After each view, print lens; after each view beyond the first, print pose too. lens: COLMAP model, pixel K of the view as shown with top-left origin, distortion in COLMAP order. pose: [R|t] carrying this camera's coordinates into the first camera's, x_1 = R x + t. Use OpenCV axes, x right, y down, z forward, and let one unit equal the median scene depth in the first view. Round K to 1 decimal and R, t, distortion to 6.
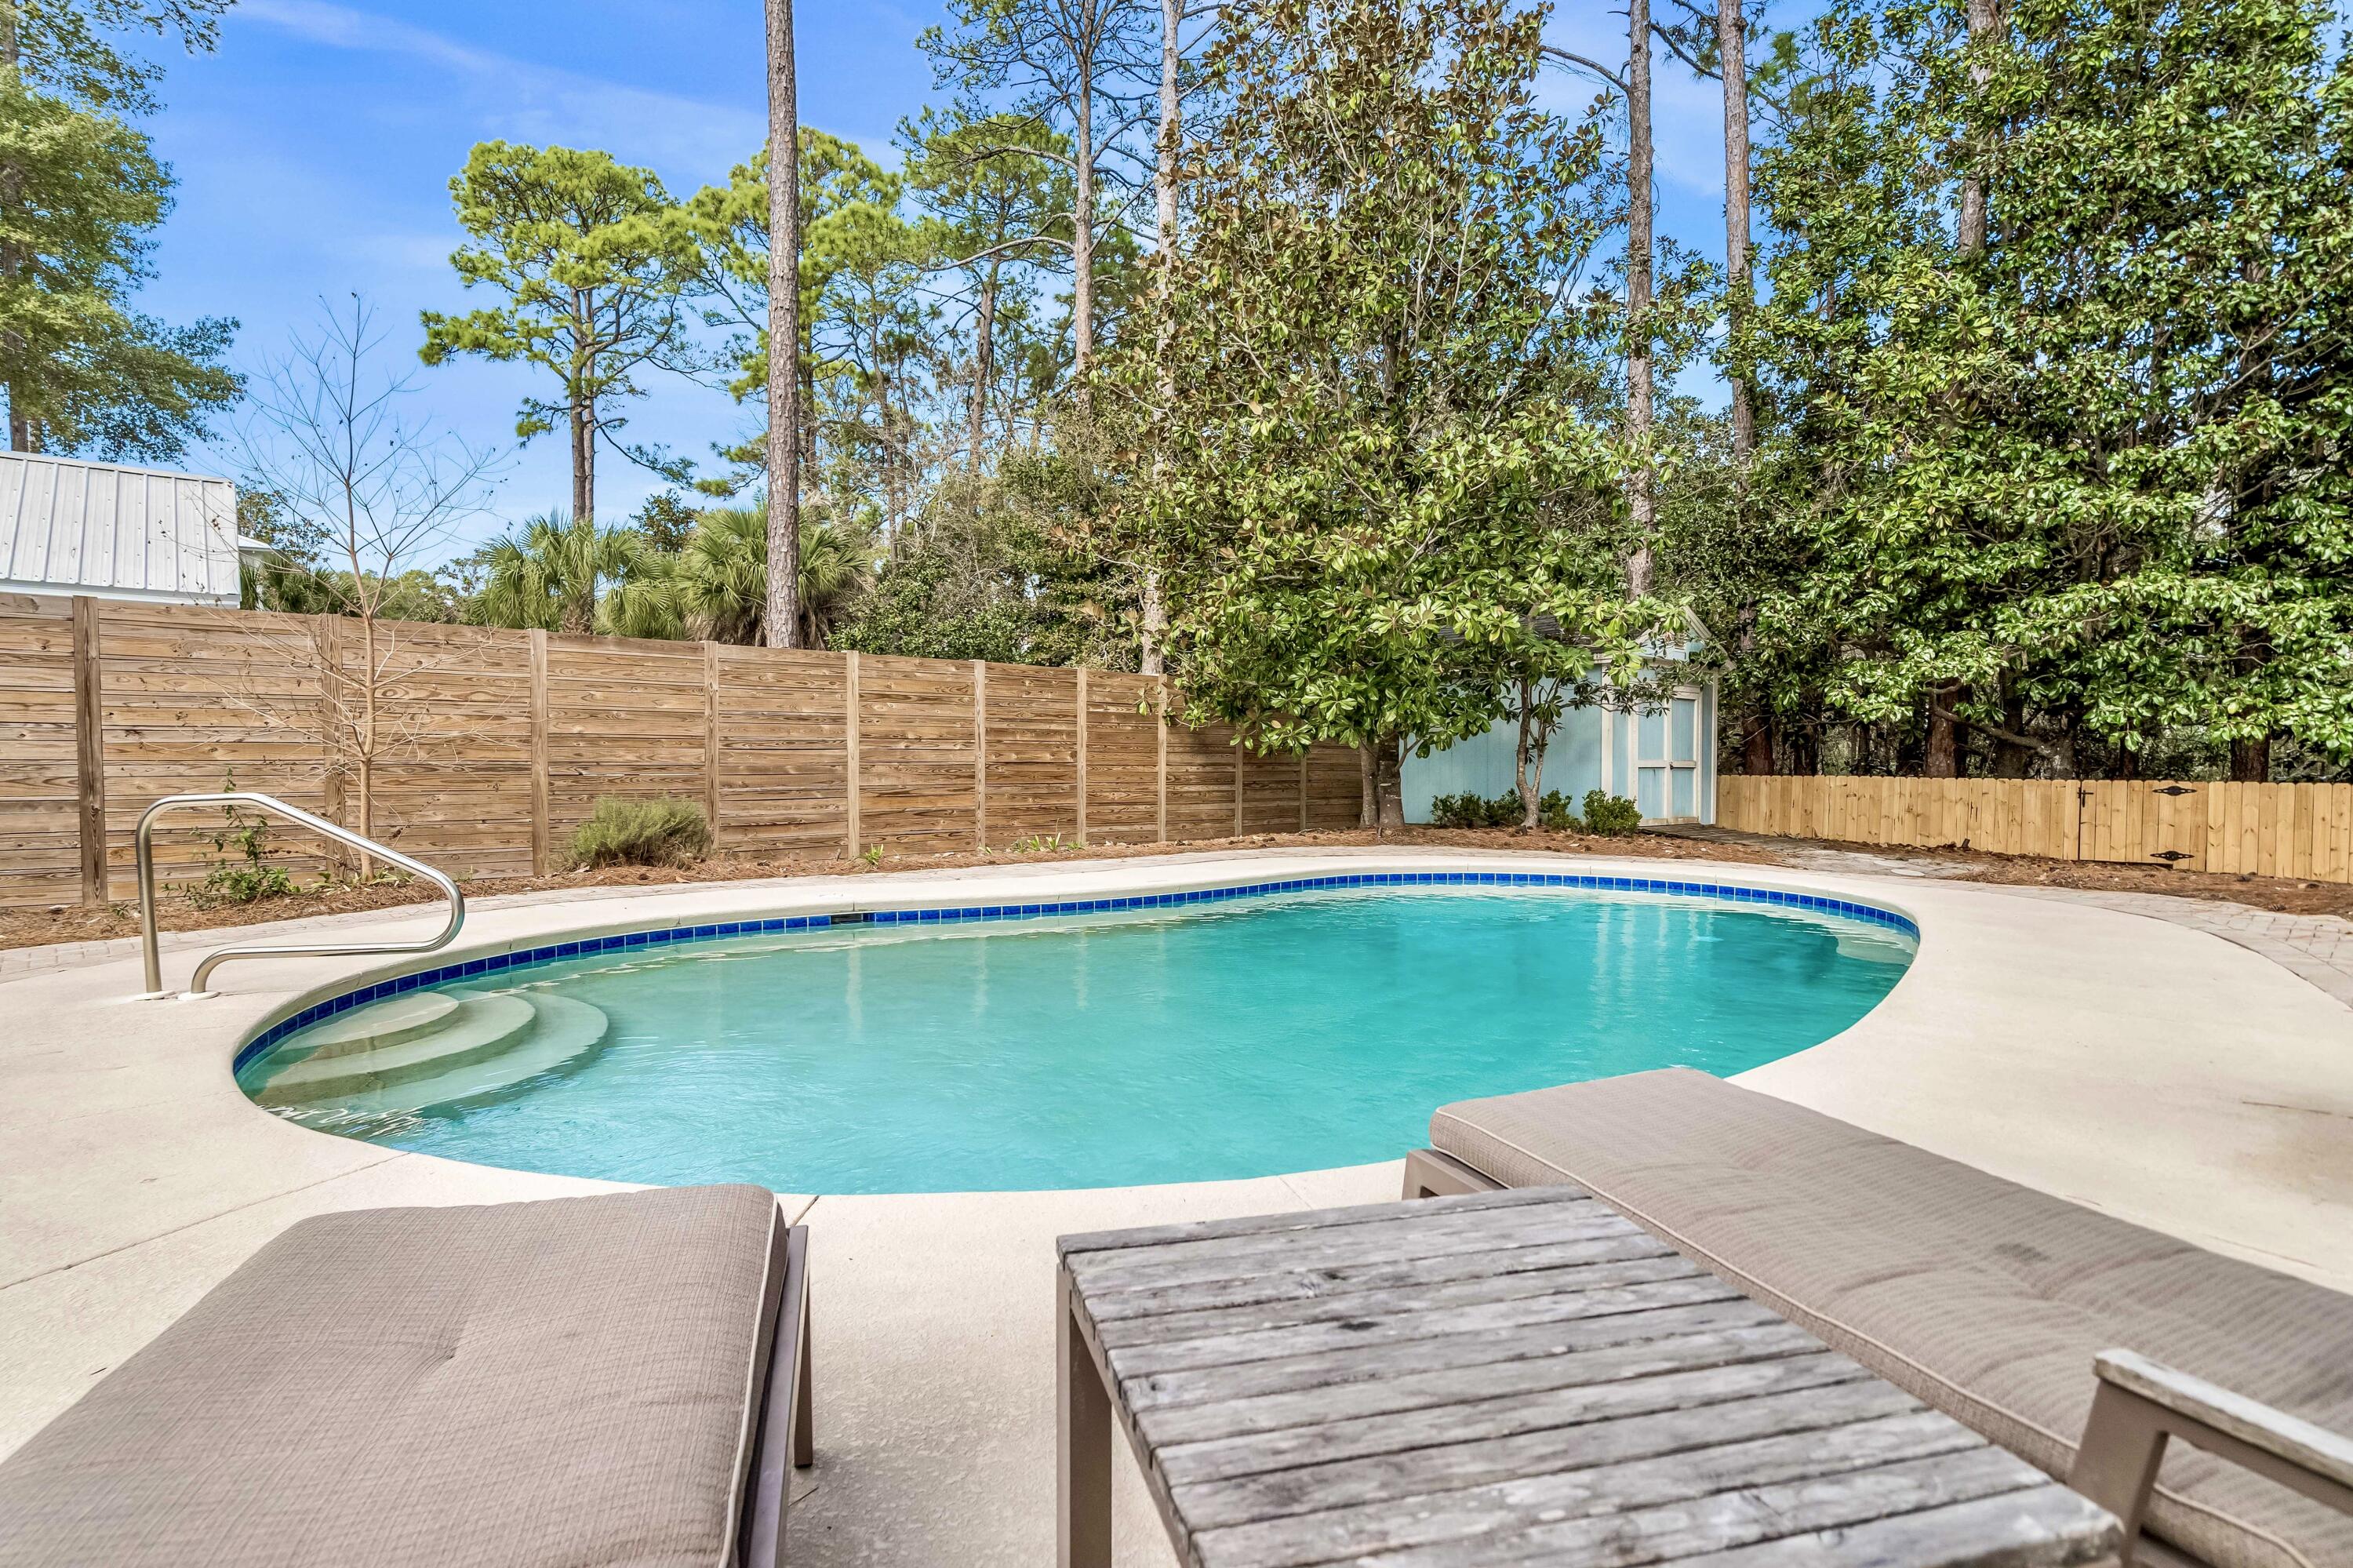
lens RADIAL K [[1151.5, 0, 1160.7], [0, 1151.5, 806.4], [0, 0, 1]] dist [-0.003167, -0.000307]
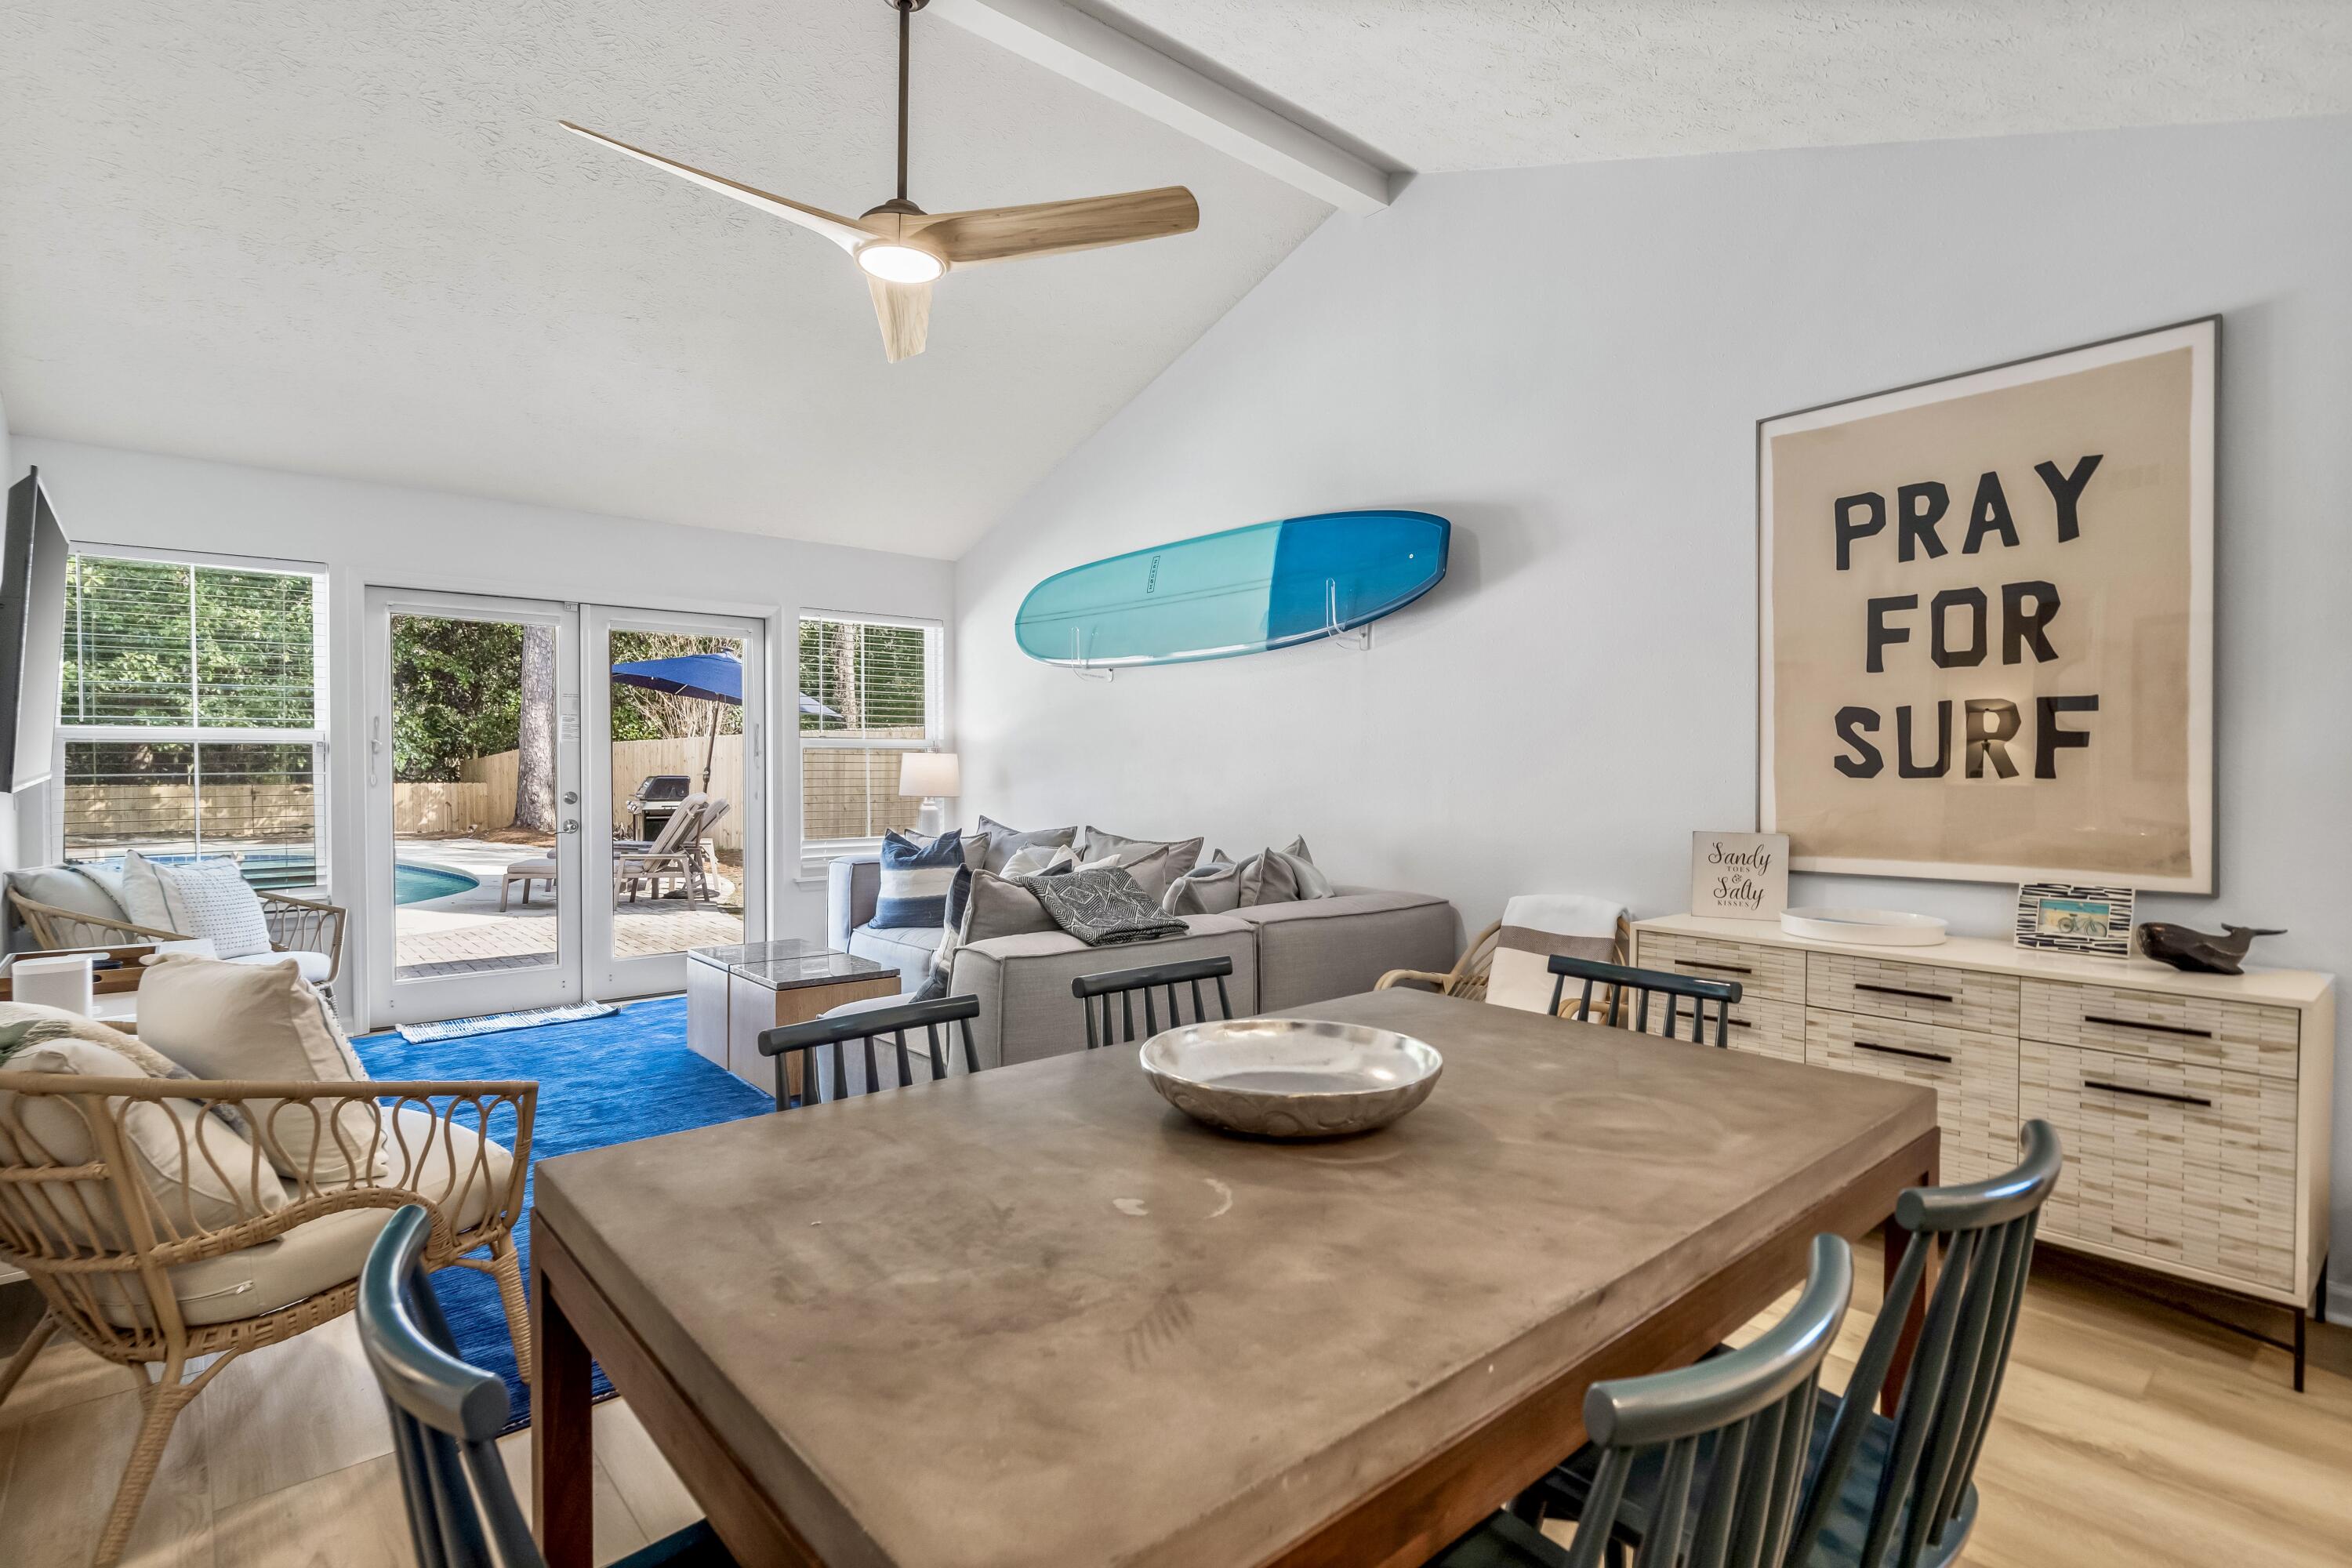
lens RADIAL K [[1151.0, 0, 1164.4], [0, 1151.0, 786.4], [0, 0, 1]] dist [0.000476, 0.000733]
pose [[0.032674, -0.026255, 0.999121, -0.821277], [0.035216, 0.999064, 0.025102, -0.016471], [-0.998845, 0.034365, 0.033568, -0.362831]]
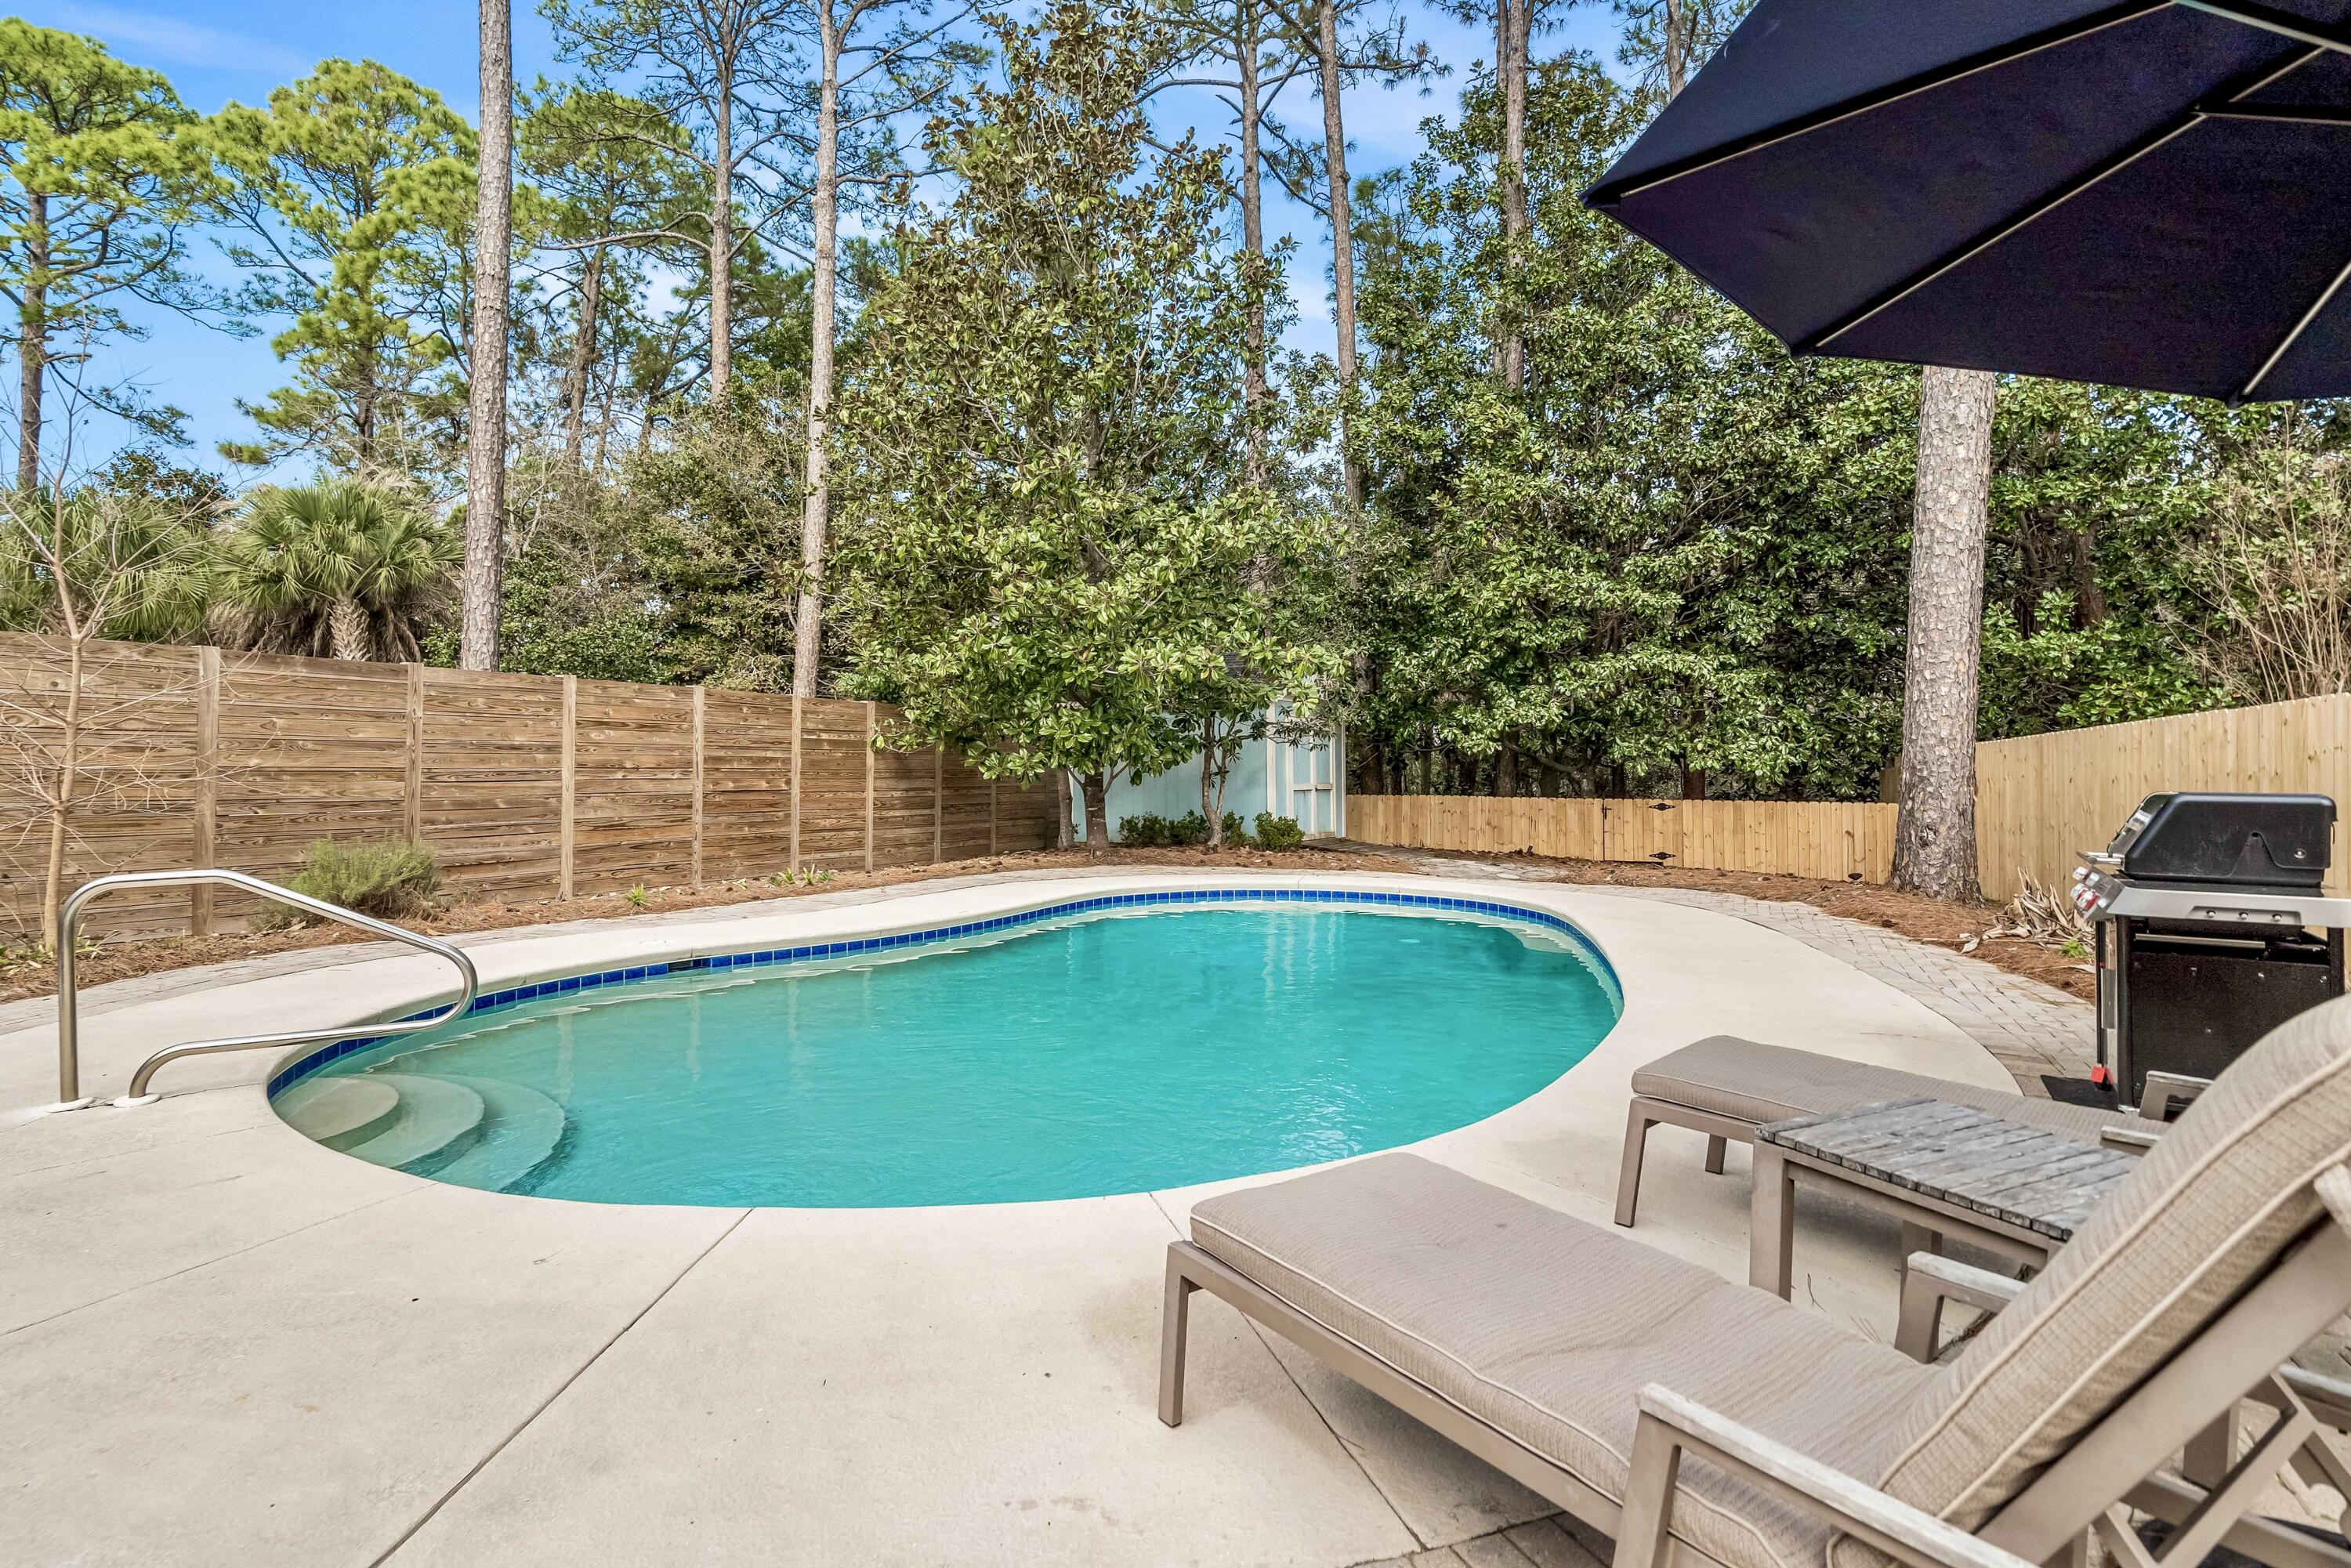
lens RADIAL K [[1160.1, 0, 1168.9], [0, 1160.1, 743.8], [0, 0, 1]] dist [-0.004393, 0.000196]
pose [[0.931307, 0.008642, 0.364132, -0.140293], [0.013558, 0.998203, -0.058367, -0.015854], [-0.363982, 0.059295, 0.929517, -0.047764]]
